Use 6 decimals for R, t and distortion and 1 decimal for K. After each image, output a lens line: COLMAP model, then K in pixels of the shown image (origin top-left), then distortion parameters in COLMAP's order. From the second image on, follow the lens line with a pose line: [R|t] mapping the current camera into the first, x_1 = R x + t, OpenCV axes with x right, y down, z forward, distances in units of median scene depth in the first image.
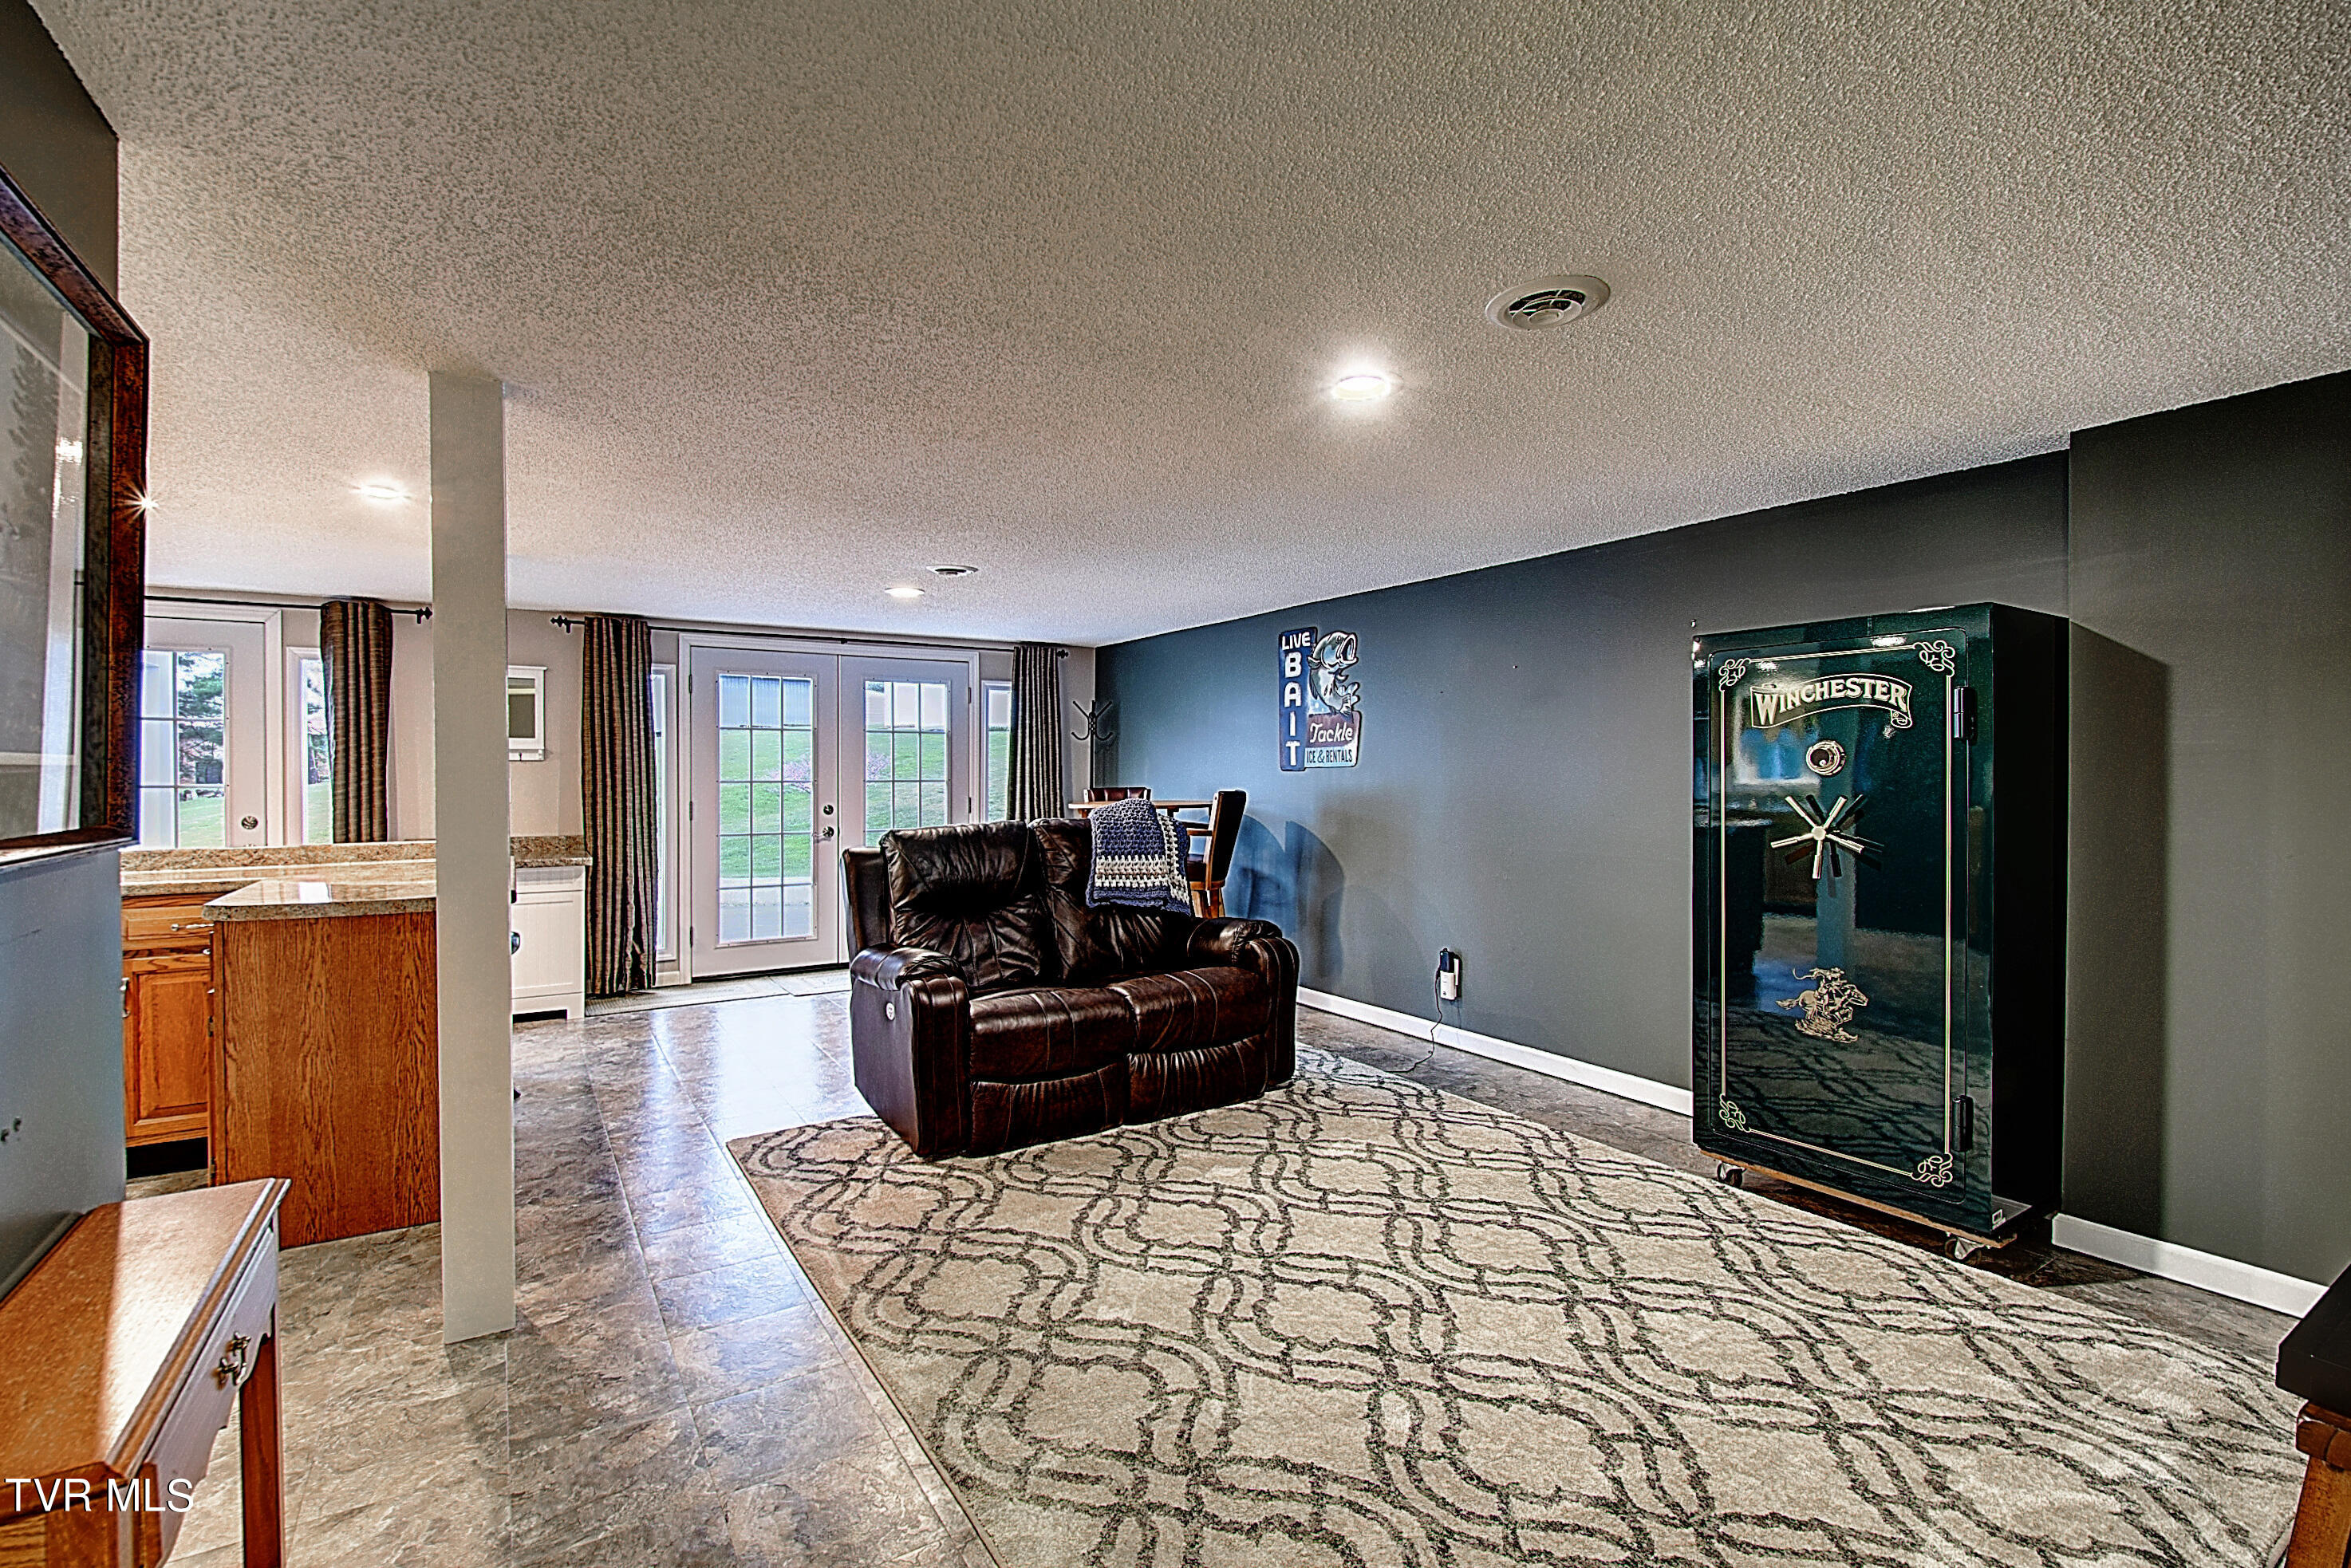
lens RADIAL K [[1044.9, 0, 1169.1], [0, 1044.9, 775.8], [0, 0, 1]] dist [-0.014304, -0.000619]
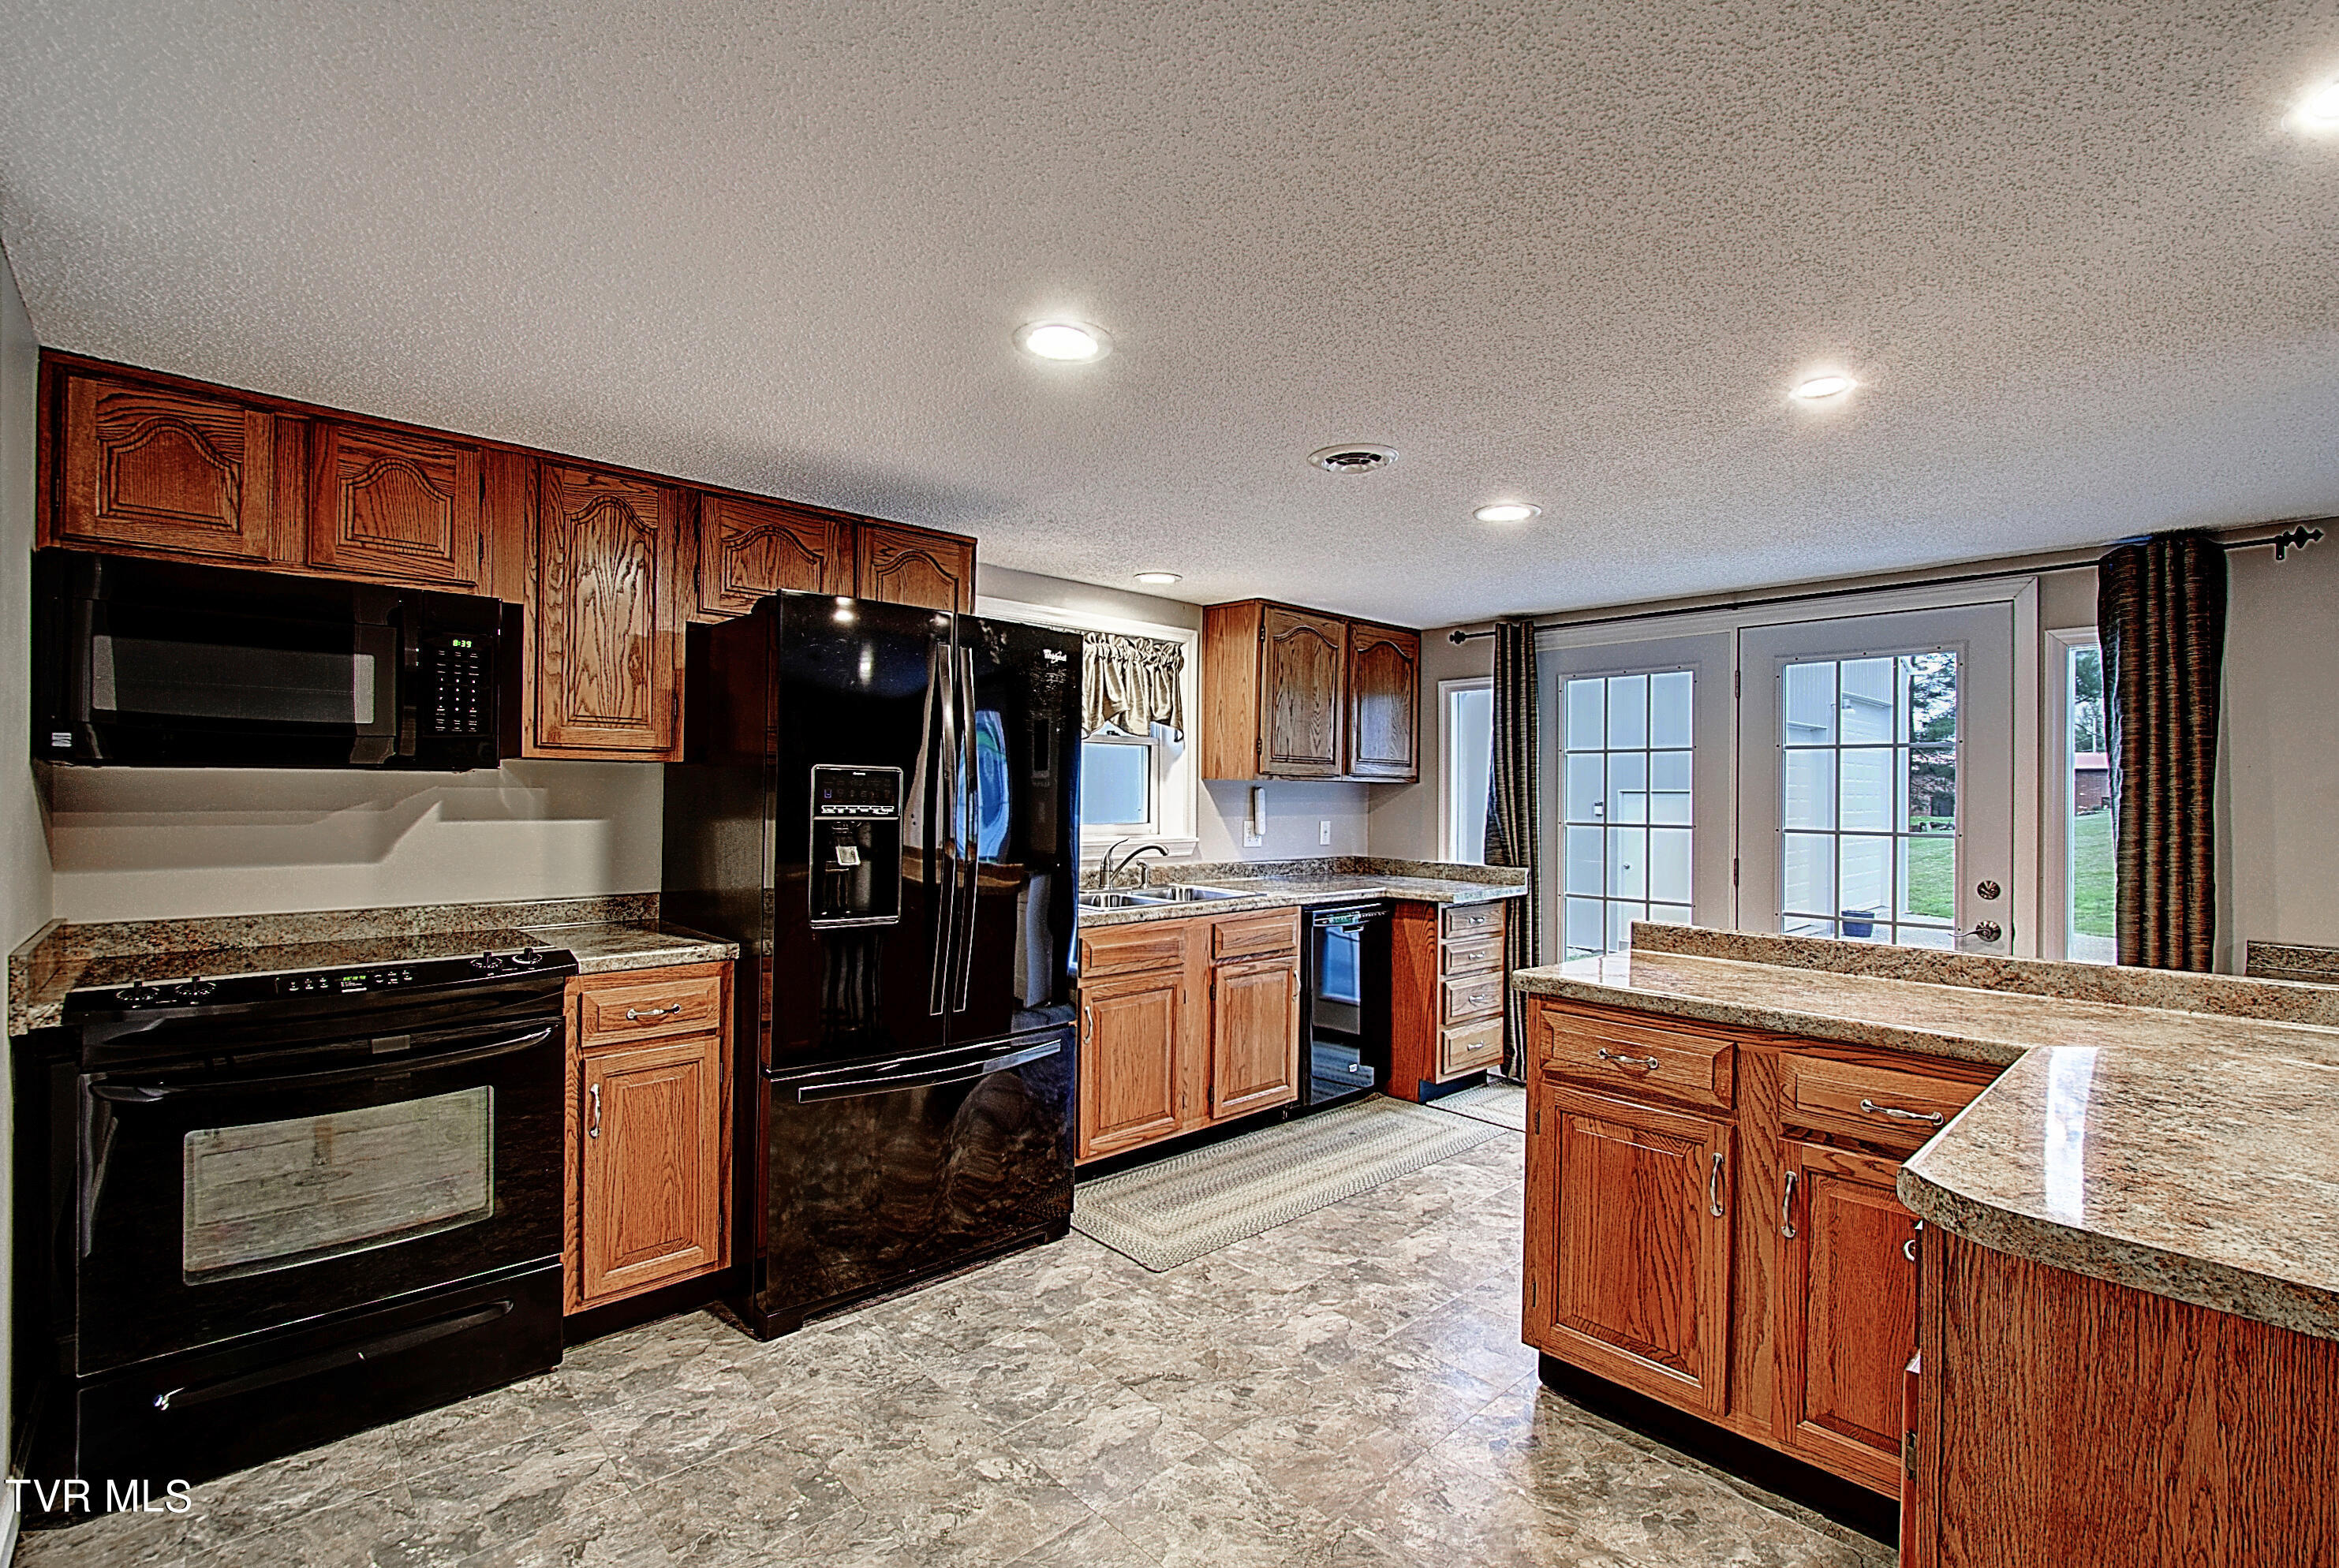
lens RADIAL K [[1030.8, 0, 1160.9], [0, 1030.8, 789.4], [0, 0, 1]] dist [-0.009799, -0.003975]
pose [[0.168807, -0.002639, -0.985646, -0.297595], [-0.018333, 0.999815, -0.005817, -0.008174], [0.985479, 0.019052, 0.168727, 0.324109]]
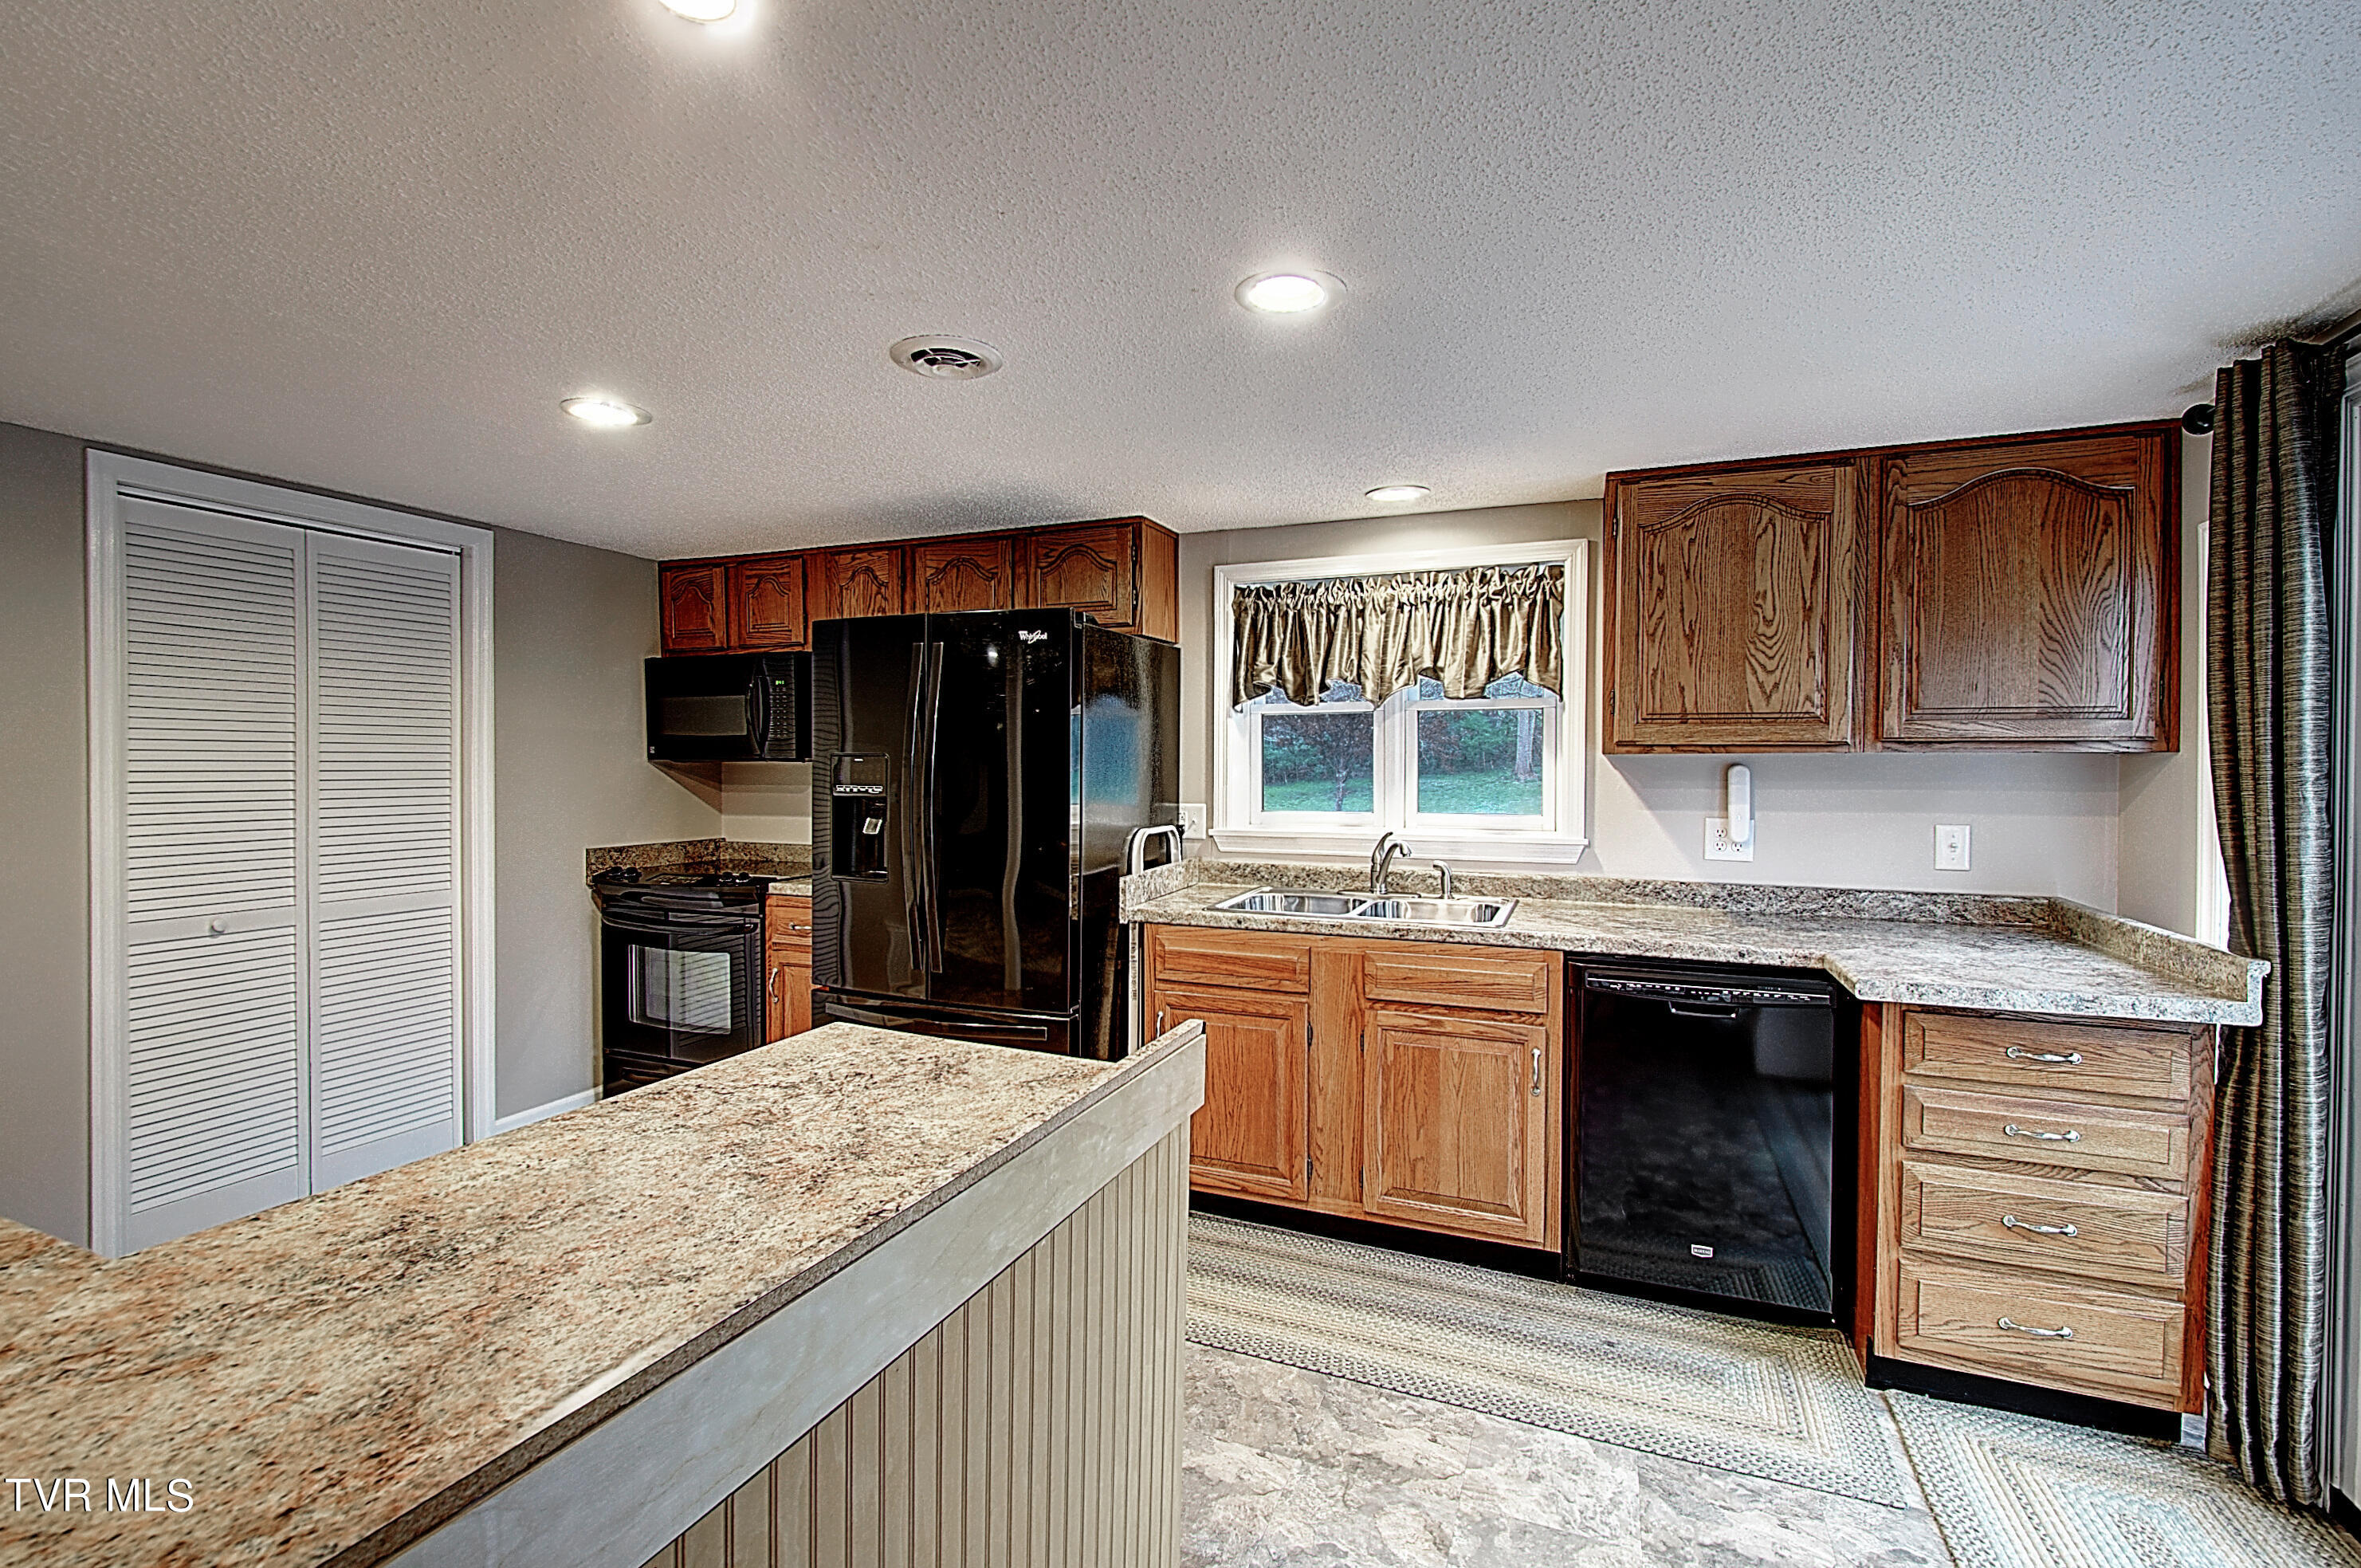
lens RADIAL K [[1049.5, 0, 1168.3], [0, 1049.5, 774.5], [0, 0, 1]] dist [-0.014304, -0.000619]
pose [[-0.829561, 0.002386, -0.558411, -0.472567], [-0.008102, 0.999834, 0.016309, -0.013949], [0.558358, 0.018053, -0.829404, 0.631846]]
